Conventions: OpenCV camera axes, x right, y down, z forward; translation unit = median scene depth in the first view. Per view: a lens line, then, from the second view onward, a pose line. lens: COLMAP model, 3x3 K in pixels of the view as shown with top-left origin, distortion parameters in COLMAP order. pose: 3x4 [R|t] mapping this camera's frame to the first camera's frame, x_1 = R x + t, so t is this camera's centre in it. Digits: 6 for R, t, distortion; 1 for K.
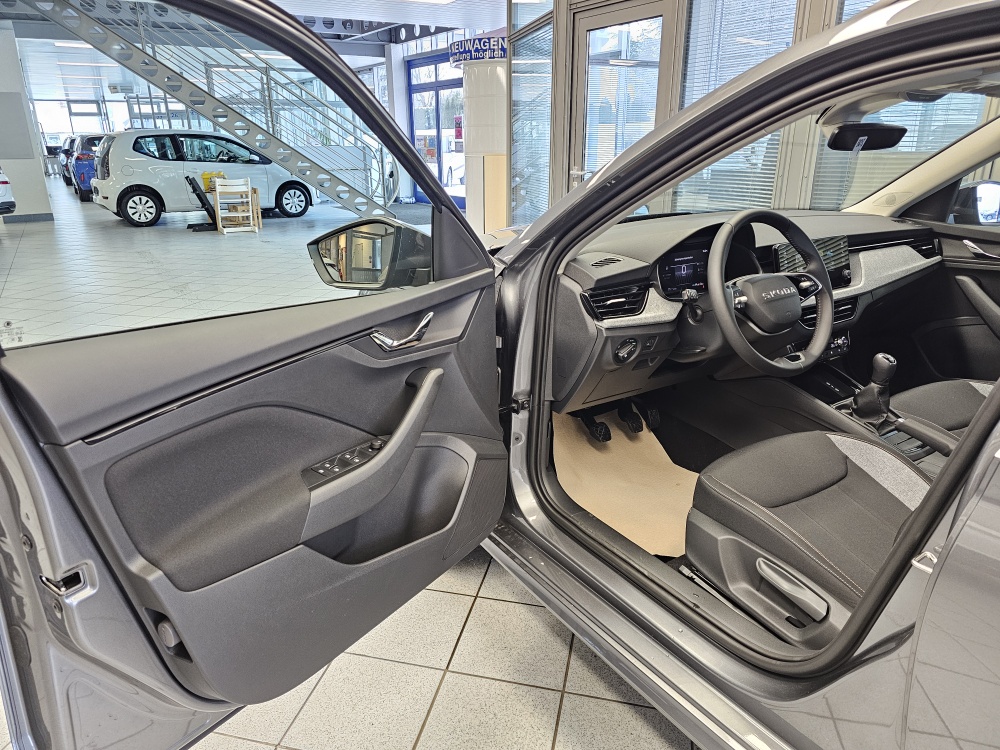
lens RADIAL K [[663.3, 0, 499.9], [0, 663.3, 367.9], [0, 0, 1]] dist [0.061022, -0.061936]
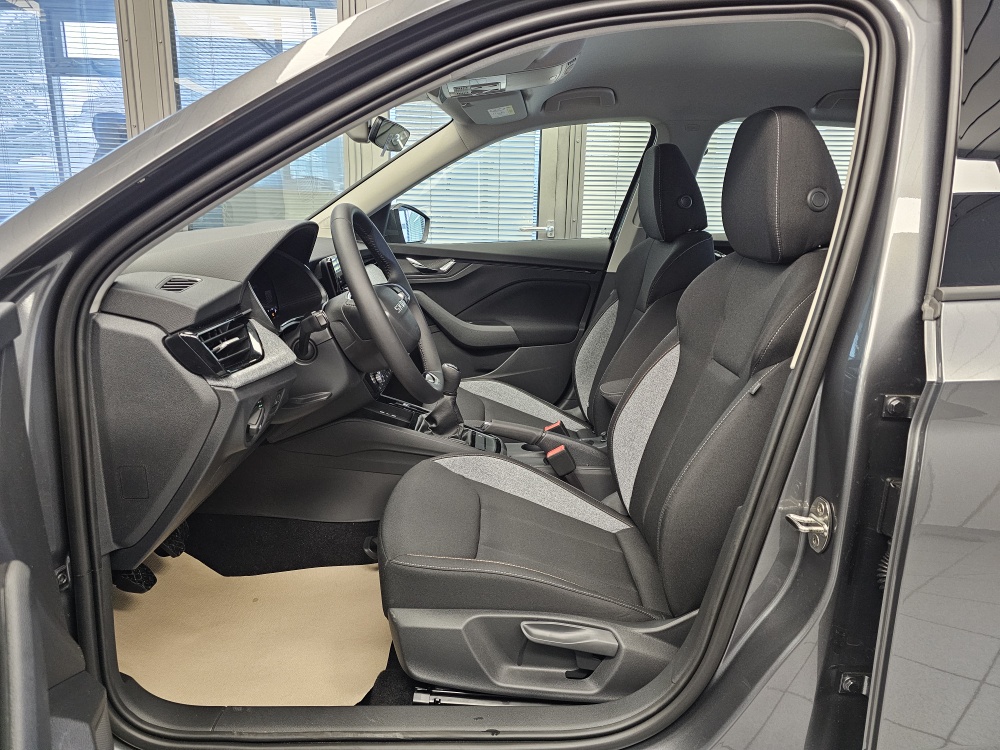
lens RADIAL K [[663.3, 0, 499.9], [0, 663.3, 367.9], [0, 0, 1]] dist [0.061022, -0.061936]
pose [[0.521865, -0.173702, 0.835156, -0.208754], [0.248565, 0.967526, 0.045912, -0.045653], [-0.816010, 0.183630, 0.548094, 0.476752]]
